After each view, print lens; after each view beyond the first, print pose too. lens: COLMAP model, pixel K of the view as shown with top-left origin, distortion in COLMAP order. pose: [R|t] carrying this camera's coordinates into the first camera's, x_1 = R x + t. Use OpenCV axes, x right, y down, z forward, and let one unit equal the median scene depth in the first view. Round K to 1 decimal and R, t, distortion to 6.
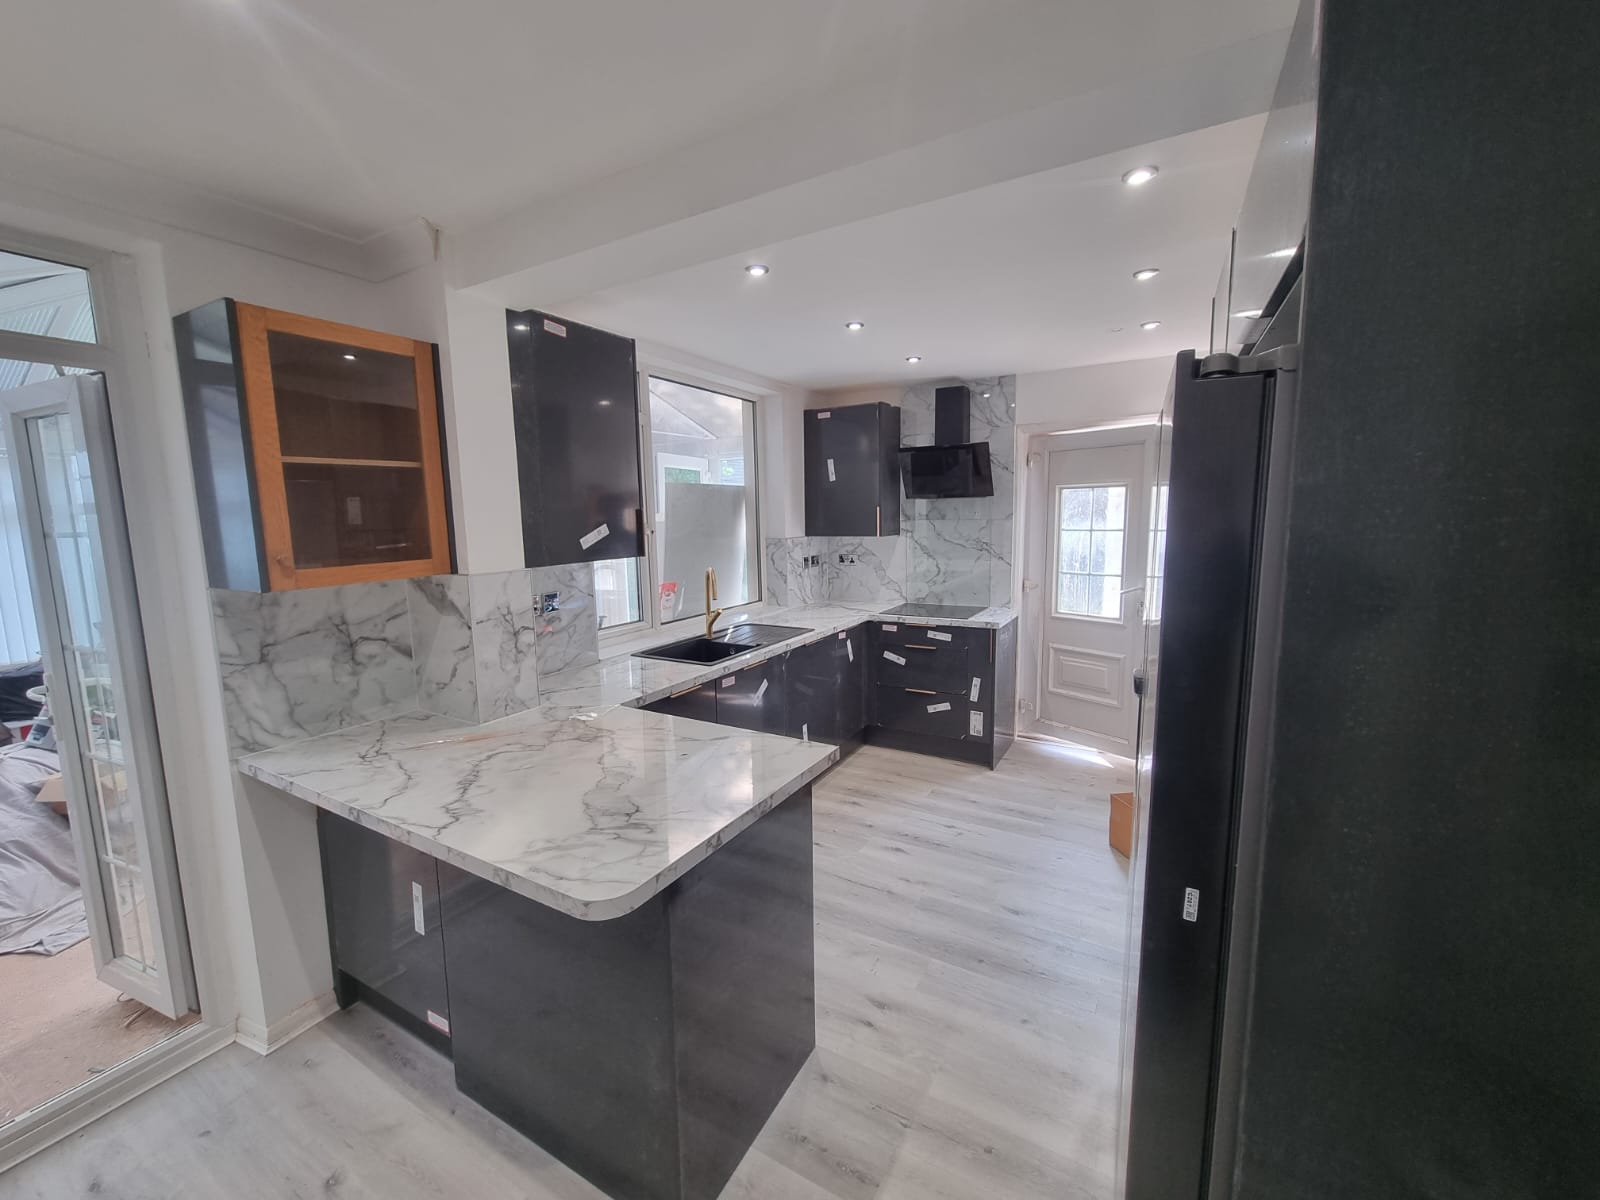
lens RADIAL K [[717.5, 0, 800.0], [0, 717.5, 600.0], [0, 0, 1]] dist [0.012200, 0.000271]
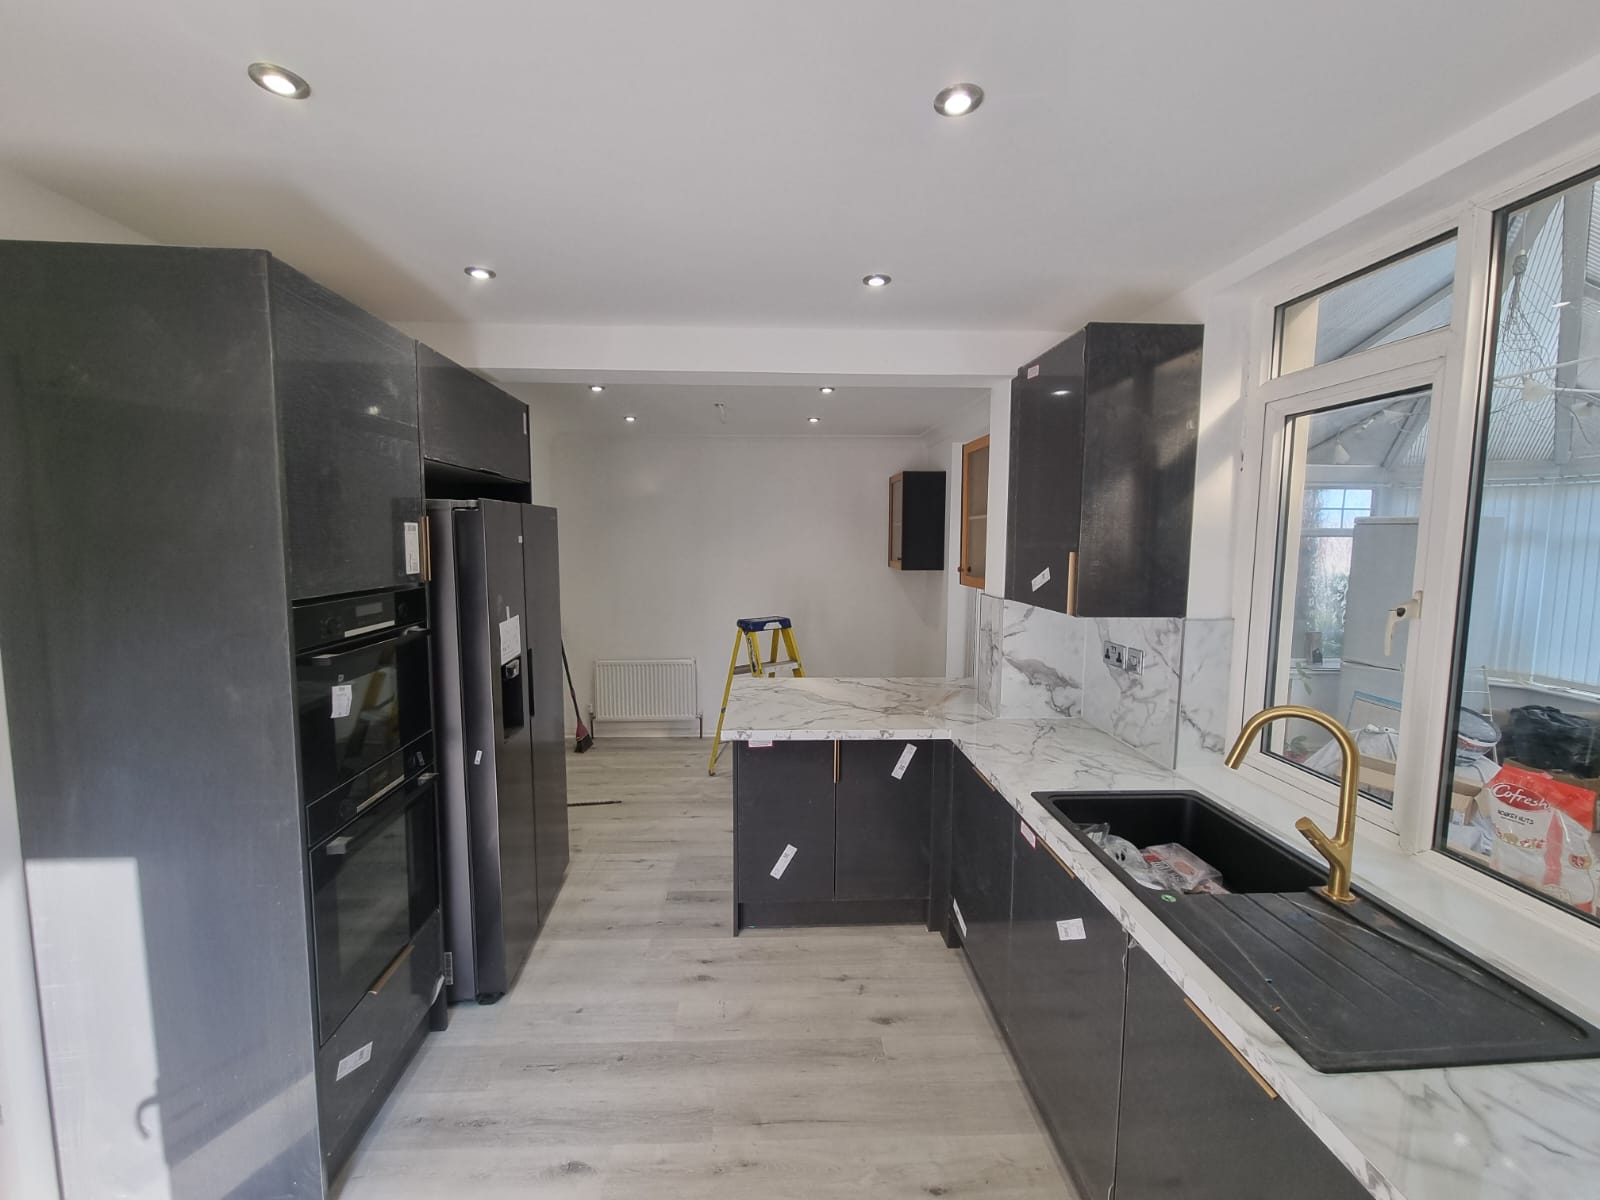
lens RADIAL K [[717.5, 0, 800.0], [0, 717.5, 600.0], [0, 0, 1]] dist [0.012200, 0.000271]
pose [[-0.868703, 0.072836, -0.489949, 0.498467], [-0.036821, 0.976897, 0.210513, -0.289195], [0.493963, 0.200913, -0.845952, 1.923826]]
